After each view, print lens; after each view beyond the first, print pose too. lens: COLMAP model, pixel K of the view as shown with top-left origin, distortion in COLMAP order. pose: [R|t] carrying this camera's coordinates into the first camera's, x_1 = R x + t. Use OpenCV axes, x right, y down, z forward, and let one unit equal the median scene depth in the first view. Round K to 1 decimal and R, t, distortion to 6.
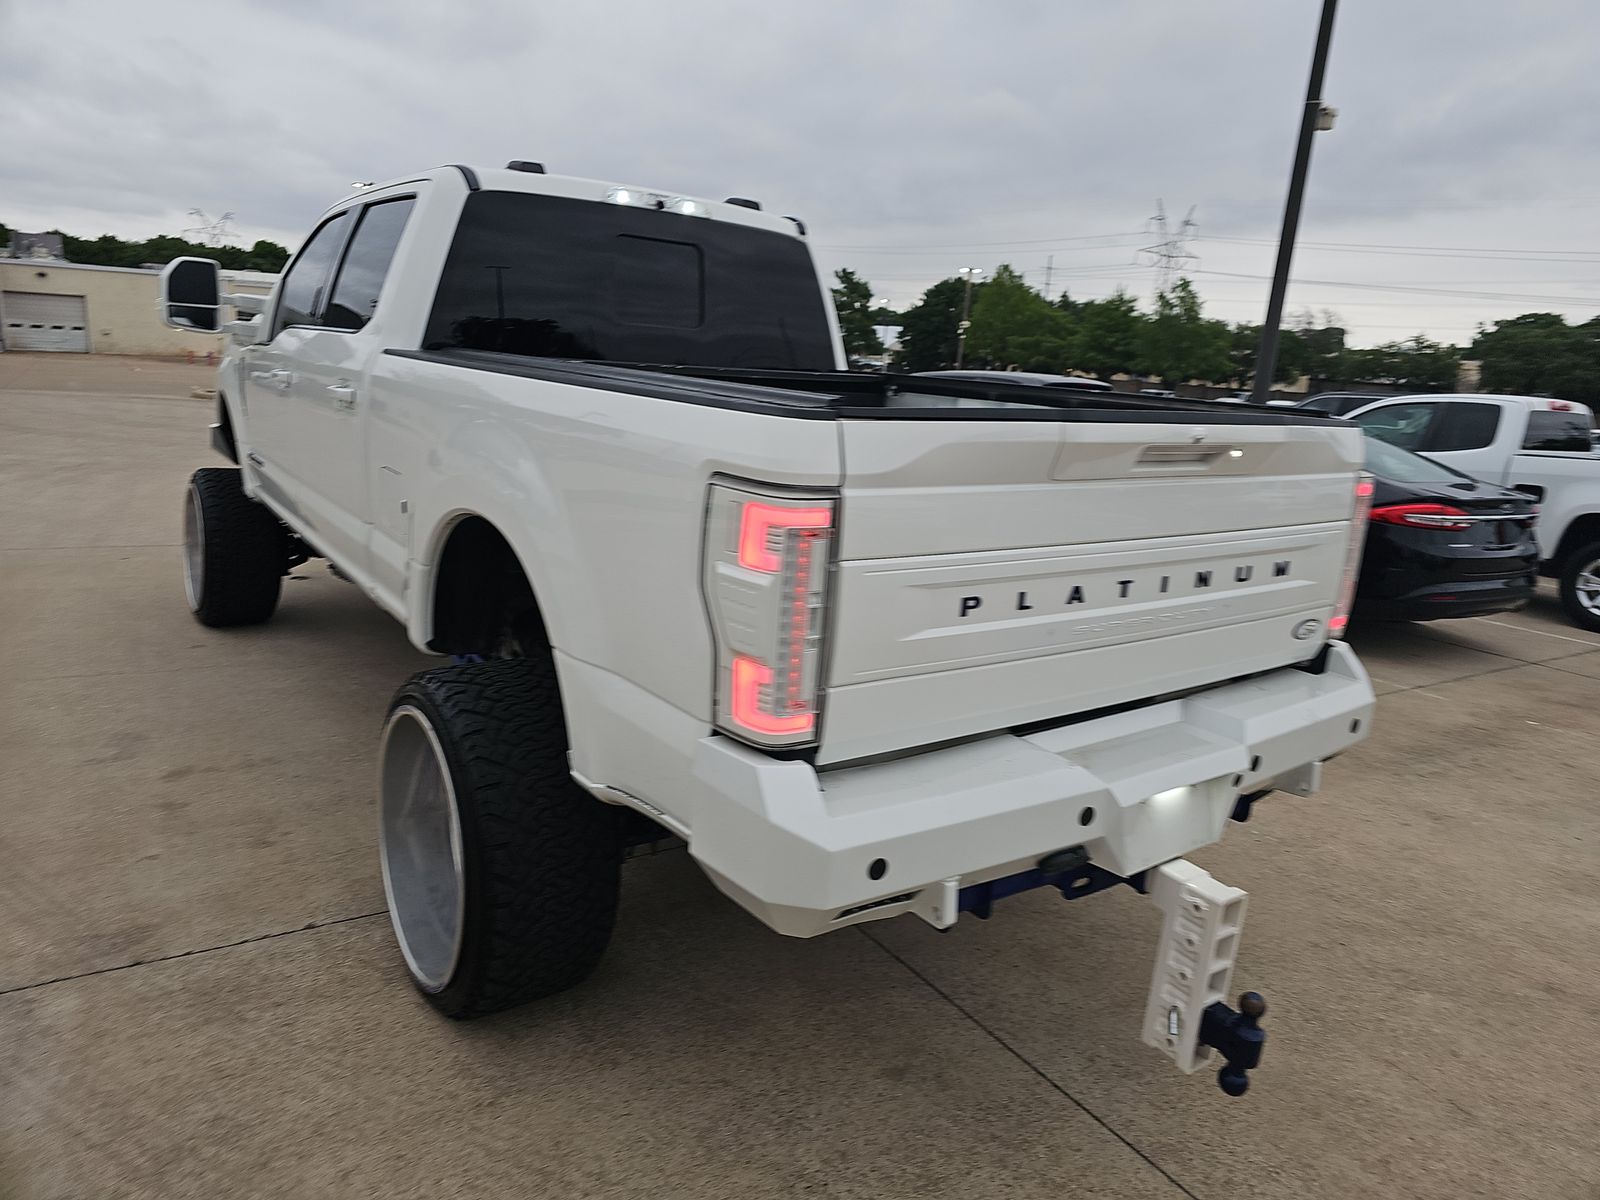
lens RADIAL K [[1047.5, 0, 837.6], [0, 1047.5, 596.8], [0, 0, 1]] dist [0.051739, -0.029948]
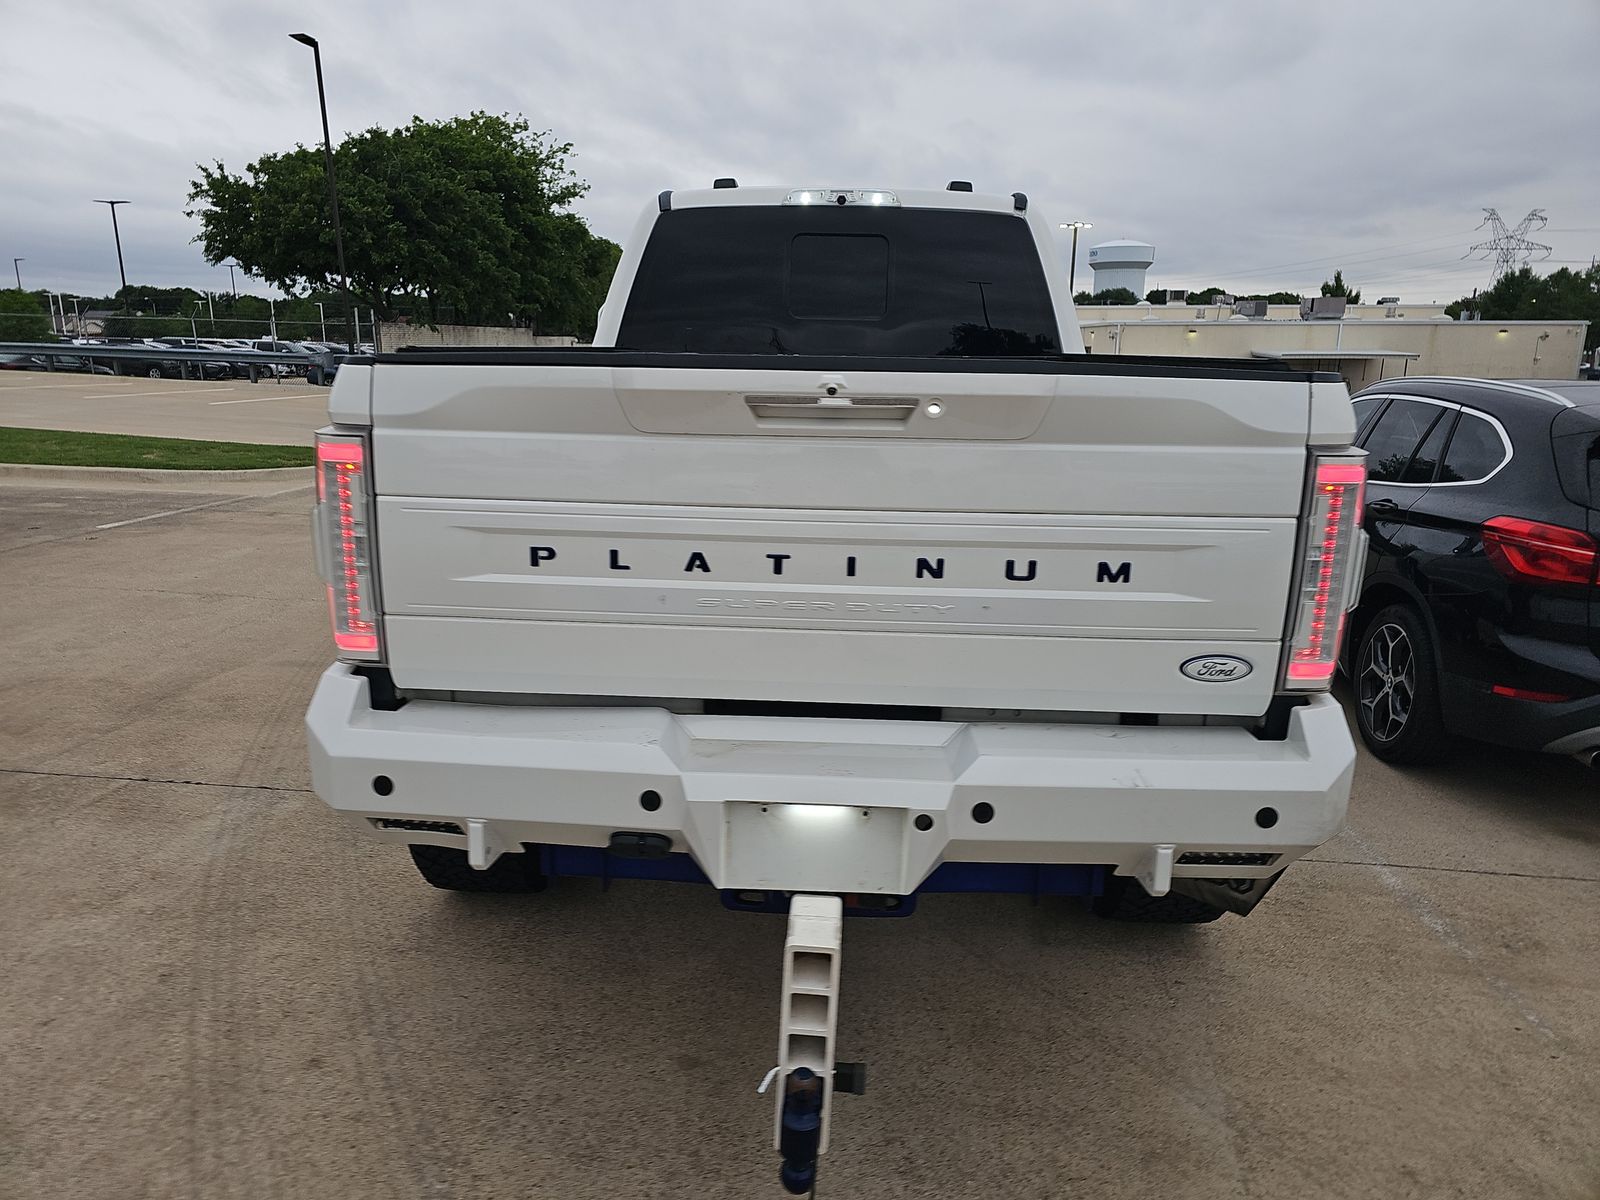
lens RADIAL K [[1056.8, 0, 800.0], [0, 1056.8, 600.0], [0, 0, 1]] dist [0.061351, -0.051168]
pose [[0.773245, 0.095035, -0.626946, 0.814440], [-0.111030, 0.993723, 0.013692, 0.007728], [0.624311, 0.059023, 0.778943, 0.323333]]
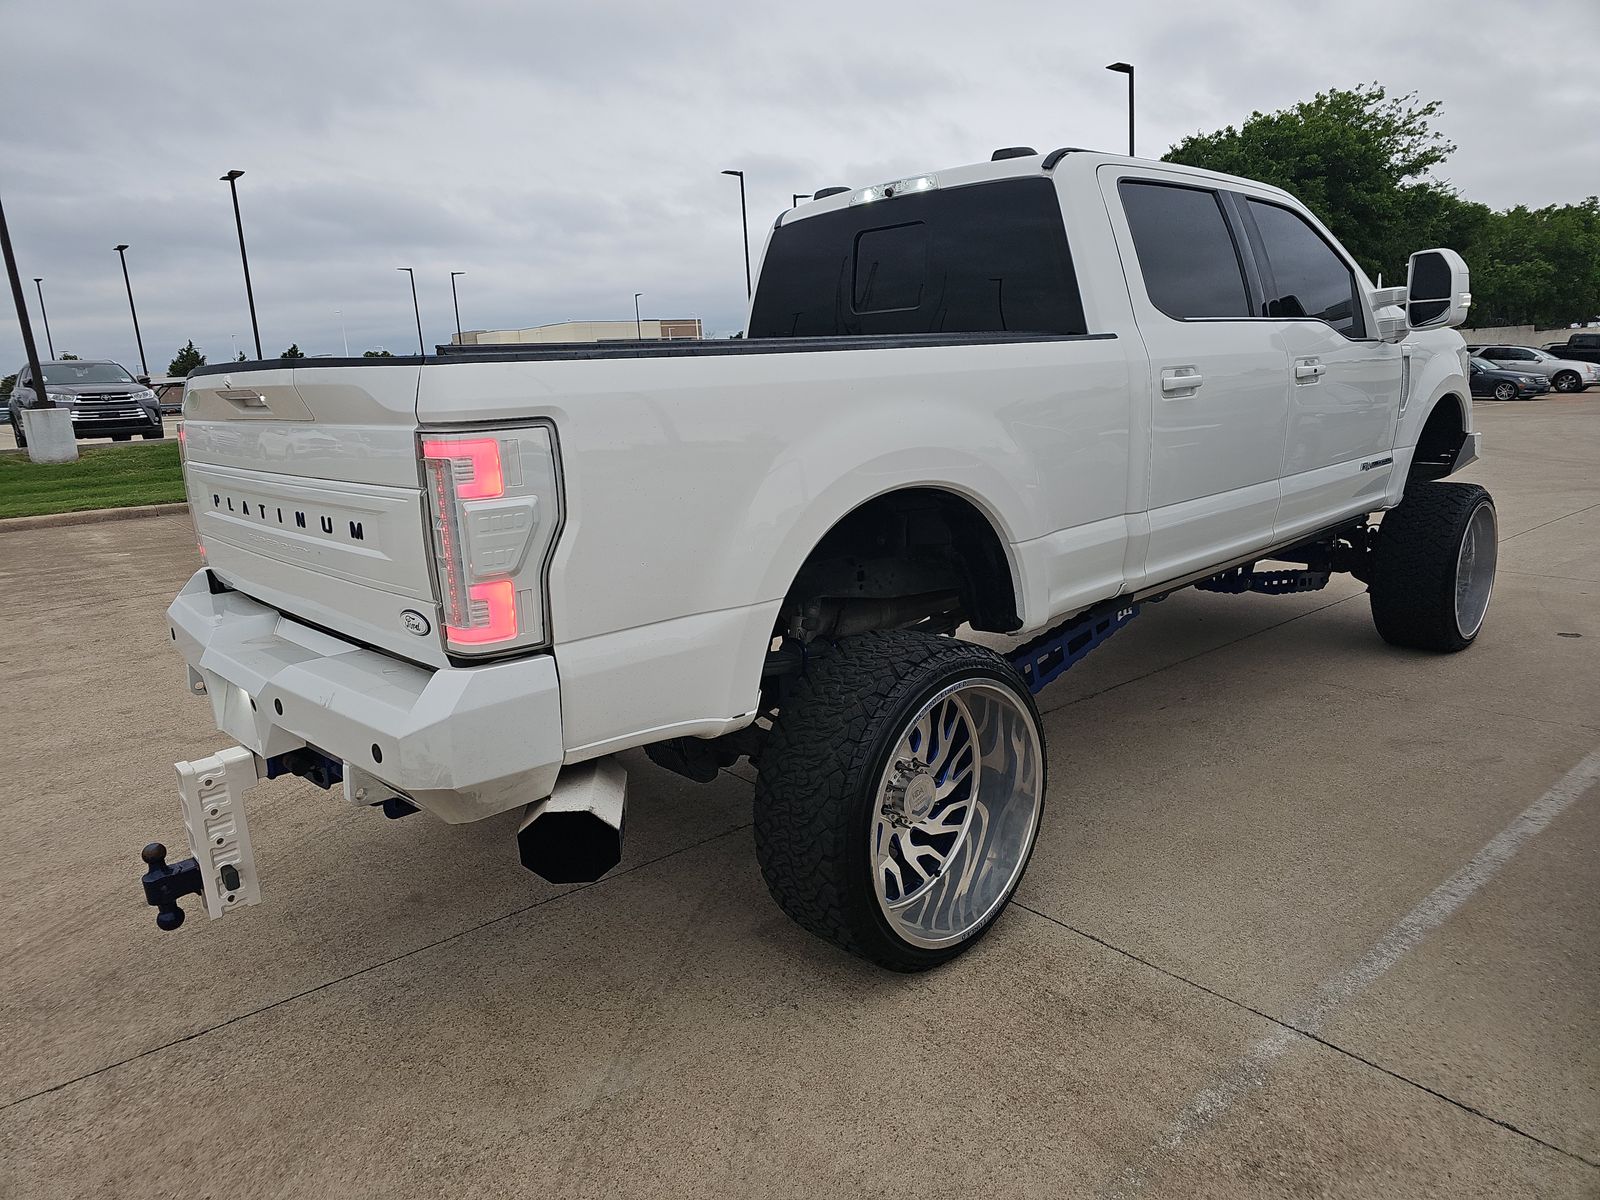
lens RADIAL K [[1058.1, 0, 801.3], [0, 1058.1, 604.6], [0, 0, 1]] dist [0.074876, -0.052395]
pose [[0.095176, 0.148263, -0.984357, 1.525764], [-0.175496, 0.975857, 0.130014, -0.166962], [0.979869, 0.160377, 0.118898, 1.436661]]
